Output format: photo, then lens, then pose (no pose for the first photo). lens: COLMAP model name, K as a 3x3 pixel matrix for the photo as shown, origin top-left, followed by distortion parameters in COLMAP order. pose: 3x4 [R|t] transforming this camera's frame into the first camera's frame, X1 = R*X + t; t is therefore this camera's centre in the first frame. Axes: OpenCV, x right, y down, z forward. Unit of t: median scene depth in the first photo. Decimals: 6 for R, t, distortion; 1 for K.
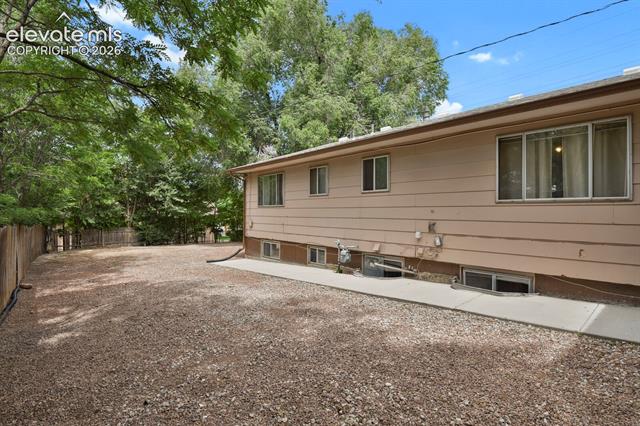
lens RADIAL K [[312.6, 0, 323.3], [0, 312.6, 210.9], [0, 0, 1]] dist [-0.020042, -0.007026]
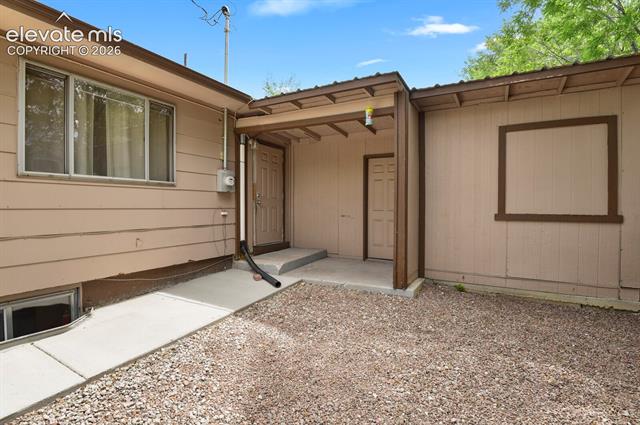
lens RADIAL K [[312.6, 0, 323.3], [0, 312.6, 210.4], [0, 0, 1]] dist [-0.020042, -0.007026]
pose [[-0.351730, -0.014355, 0.935992, -0.162159], [-0.001641, 0.999890, 0.014718, 0.030679], [-0.936100, 0.003640, -0.351715, 0.773584]]
